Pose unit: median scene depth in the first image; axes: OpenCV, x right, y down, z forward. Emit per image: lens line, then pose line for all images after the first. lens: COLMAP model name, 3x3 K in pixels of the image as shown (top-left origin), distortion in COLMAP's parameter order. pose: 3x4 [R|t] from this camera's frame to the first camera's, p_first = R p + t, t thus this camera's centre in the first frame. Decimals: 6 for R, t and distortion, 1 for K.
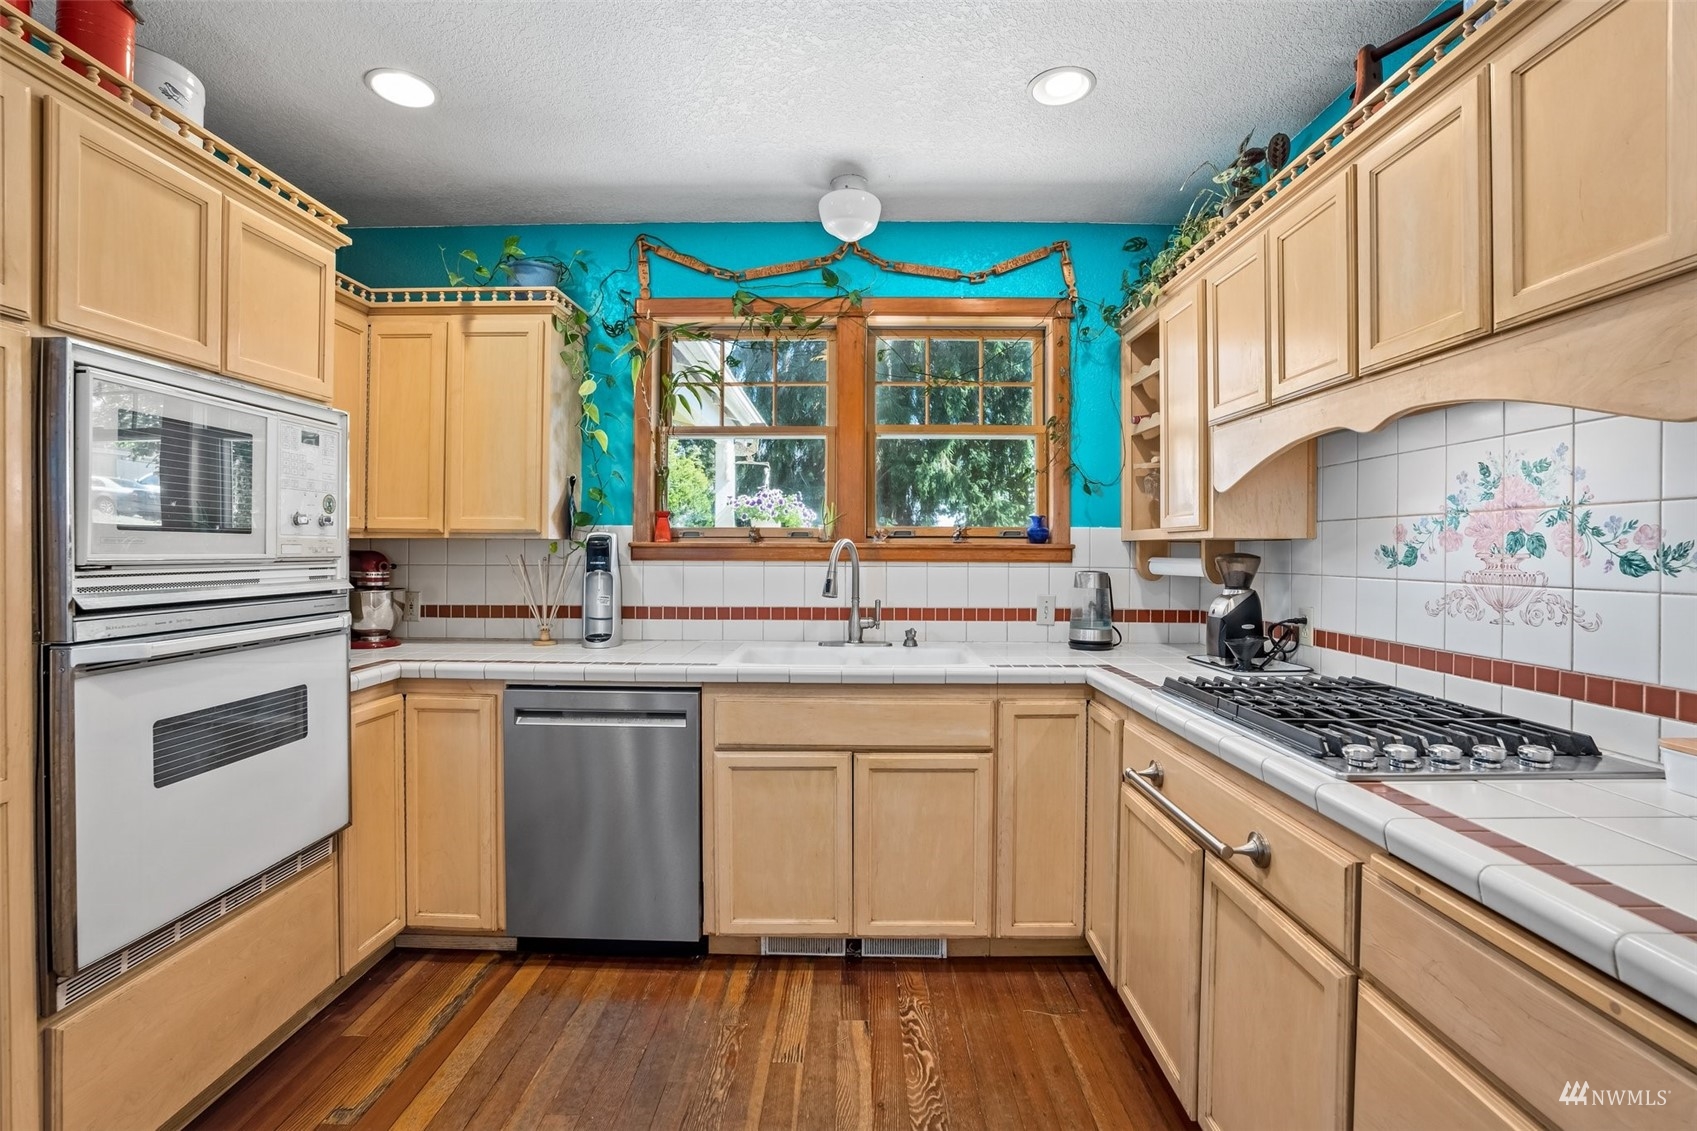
lens RADIAL K [[782.6, 0, 850.2], [0, 782.6, 546.2], [0, 0, 1]] dist [-0.052987, 0.019030]
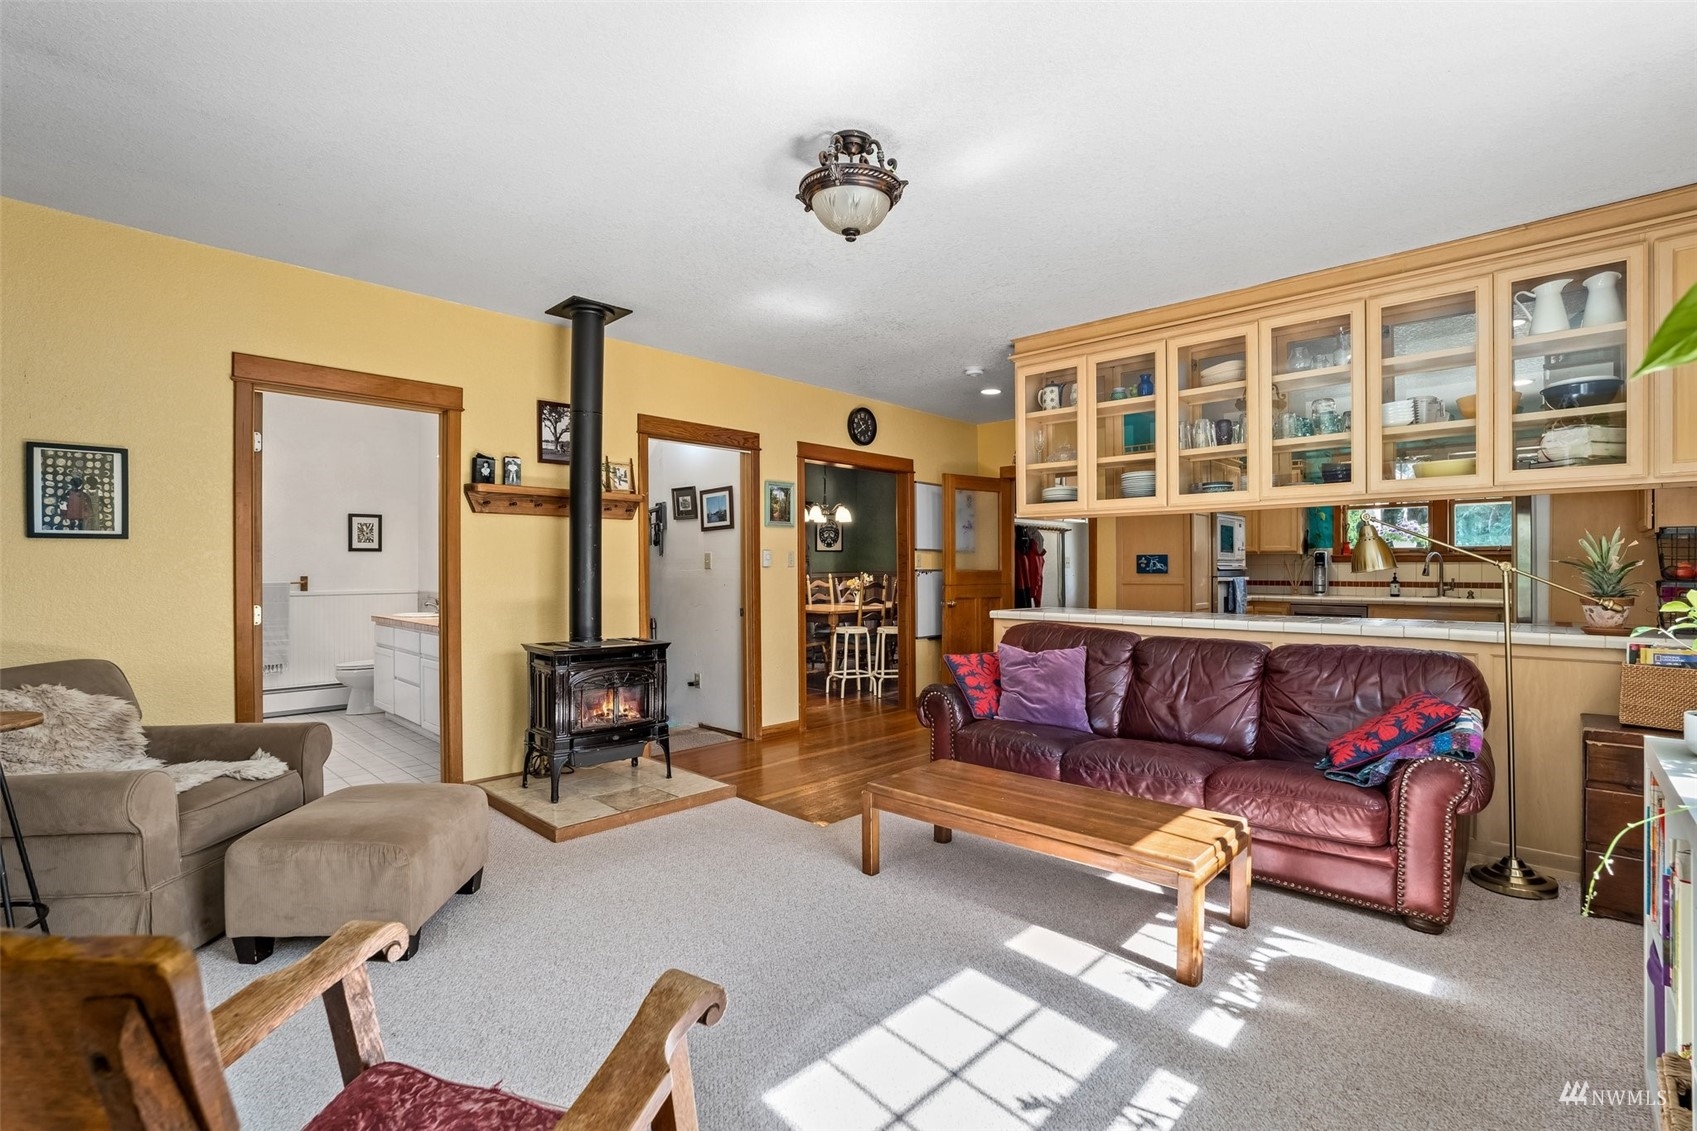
lens RADIAL K [[782.6, 0, 850.2], [0, 782.6, 546.2], [0, 0, 1]] dist [-0.052987, 0.019030]
pose [[0.728962, -0.017079, -0.684342, 0.331822], [0.002364, 0.999746, -0.022433, 0.021816], [0.684551, 0.014735, 0.728816, -2.215648]]
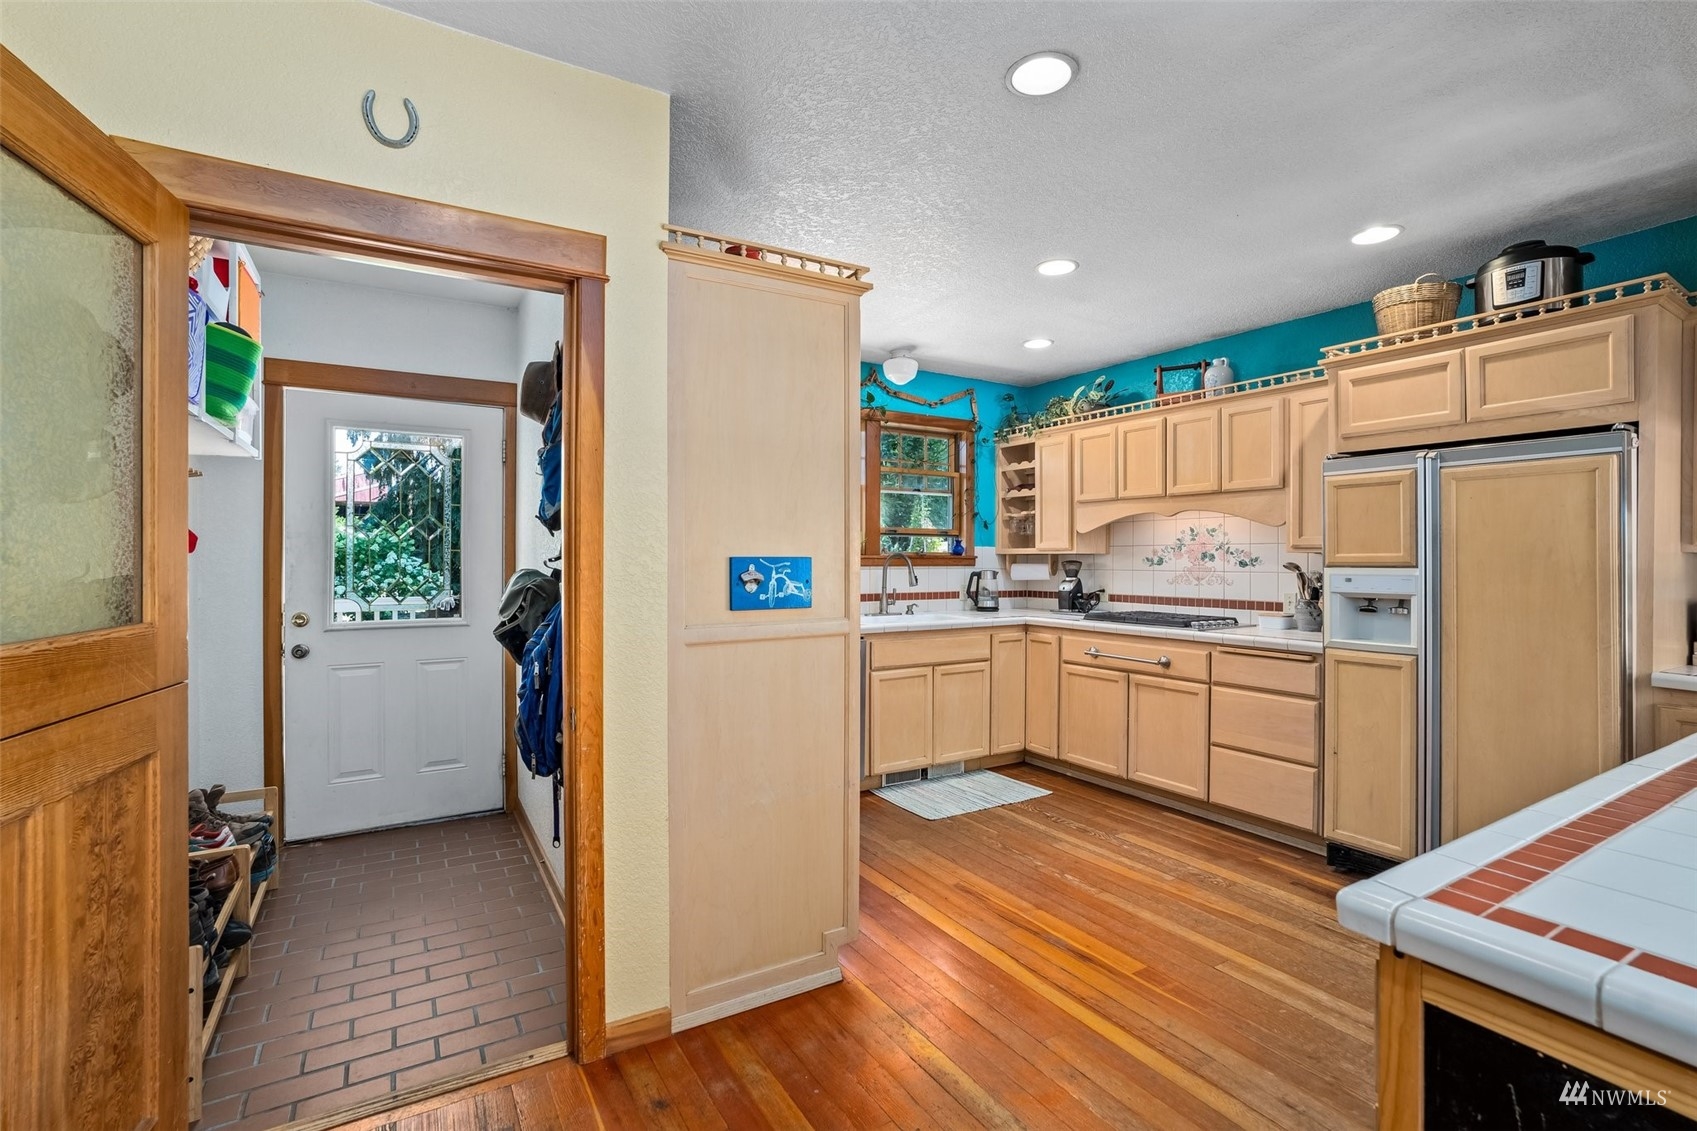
lens RADIAL K [[774.3, 0, 865.0], [0, 774.3, 554.4], [0, 0, 1]] dist [0.002407, 0.001233]
pose [[0.843383, -0.000434, 0.537312, -1.120568], [0.000063, 1.000000, 0.000709, -0.009314], [-0.537312, -0.000564, 0.843383, -0.489549]]
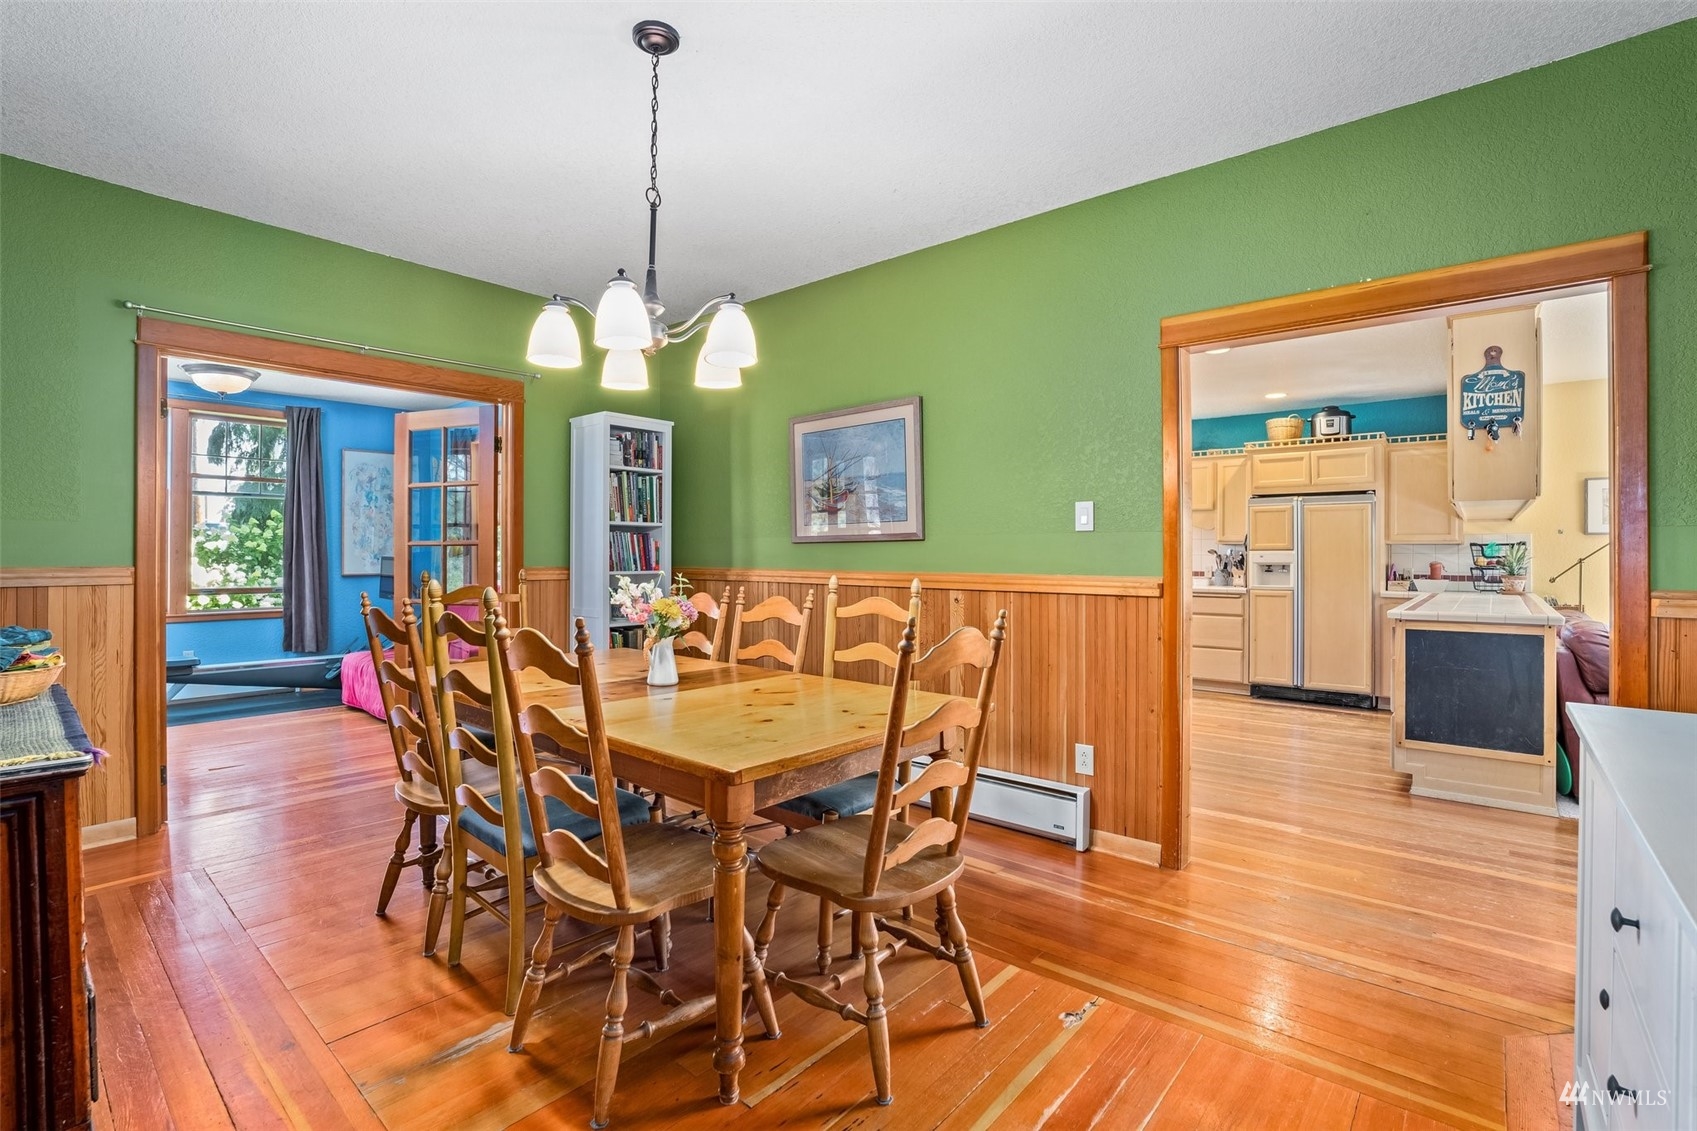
lens RADIAL K [[782.6, 0, 850.2], [0, 782.6, 546.2], [0, 0, 1]] dist [-0.052987, 0.019030]
pose [[0.643700, 0.006472, 0.765250, -2.744536], [-0.004639, 0.999979, -0.004555, 0.017517], [-0.765263, -0.000618, 0.643717, -0.466807]]
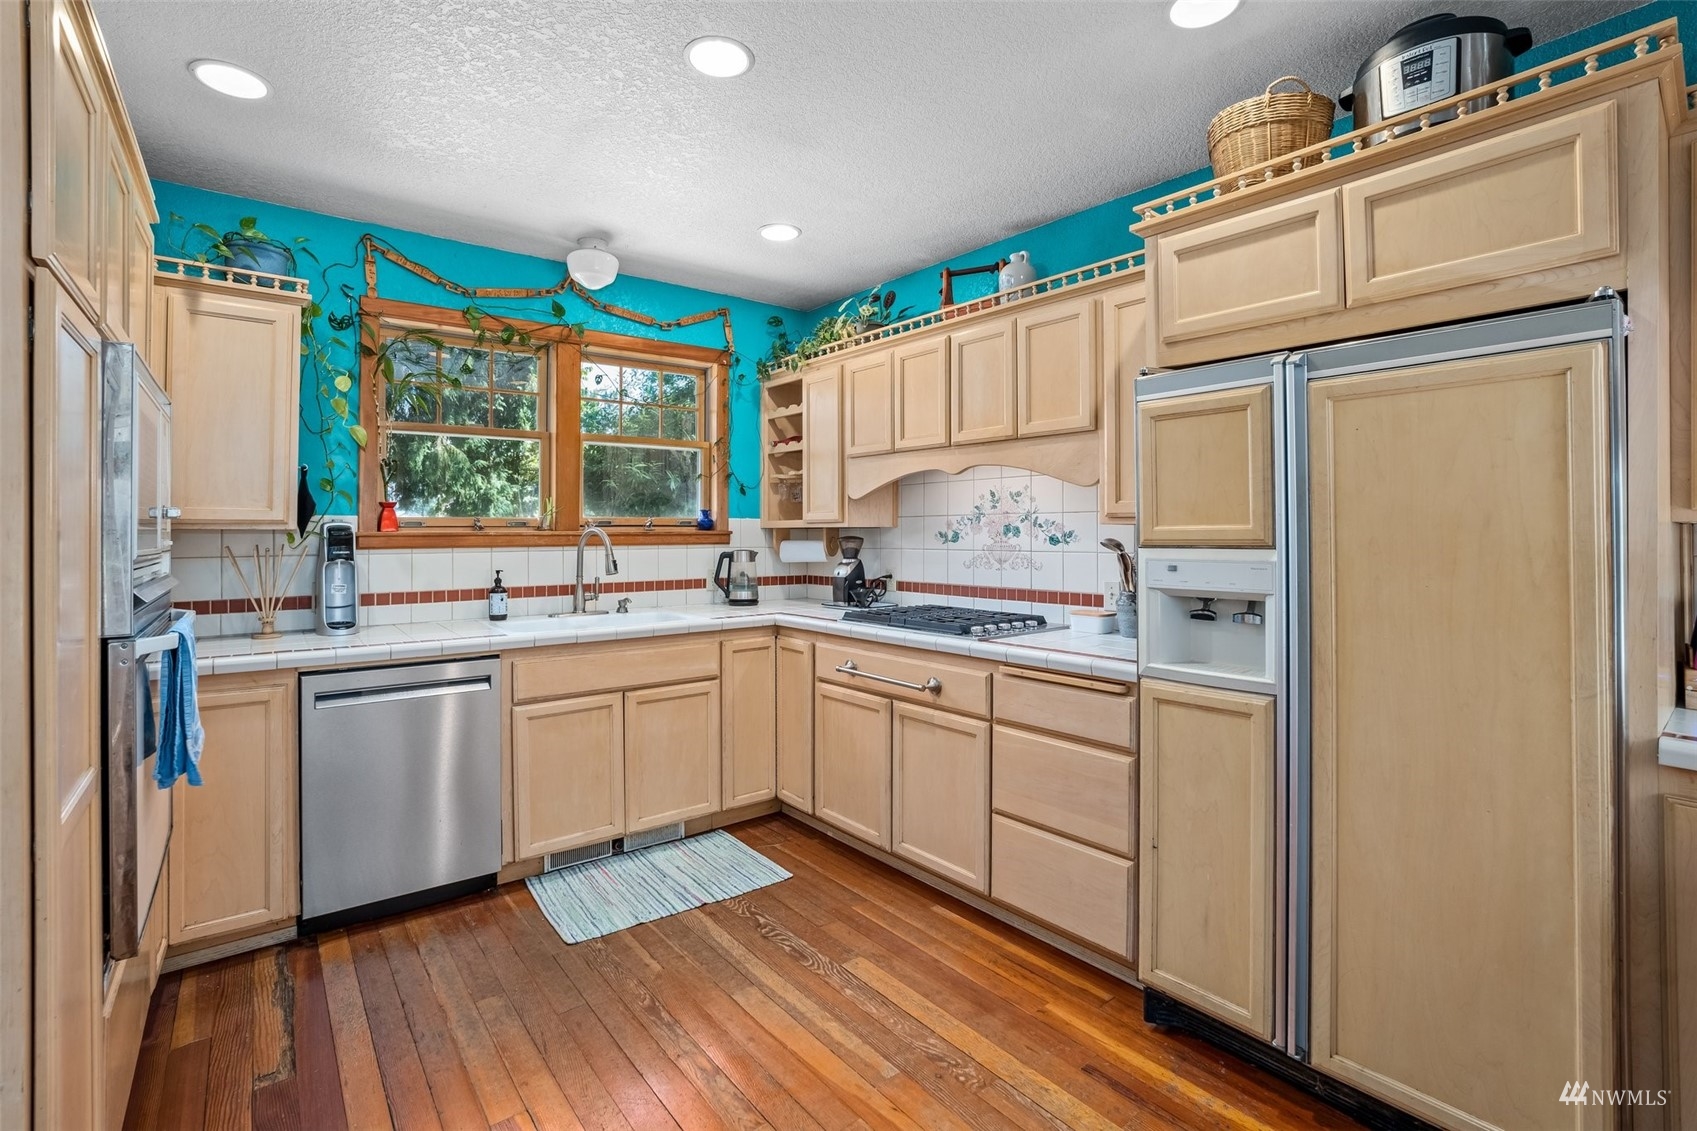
lens RADIAL K [[780.5, 0, 846.6], [0, 780.5, 522.9], [0, 0, 1]] dist [-0.017900, 0.000081]
pose [[0.781369, -0.000751, 0.624069, -0.505336], [0.005025, 0.999974, -0.005089, -0.010253], [-0.624049, 0.007112, 0.781353, -0.248031]]
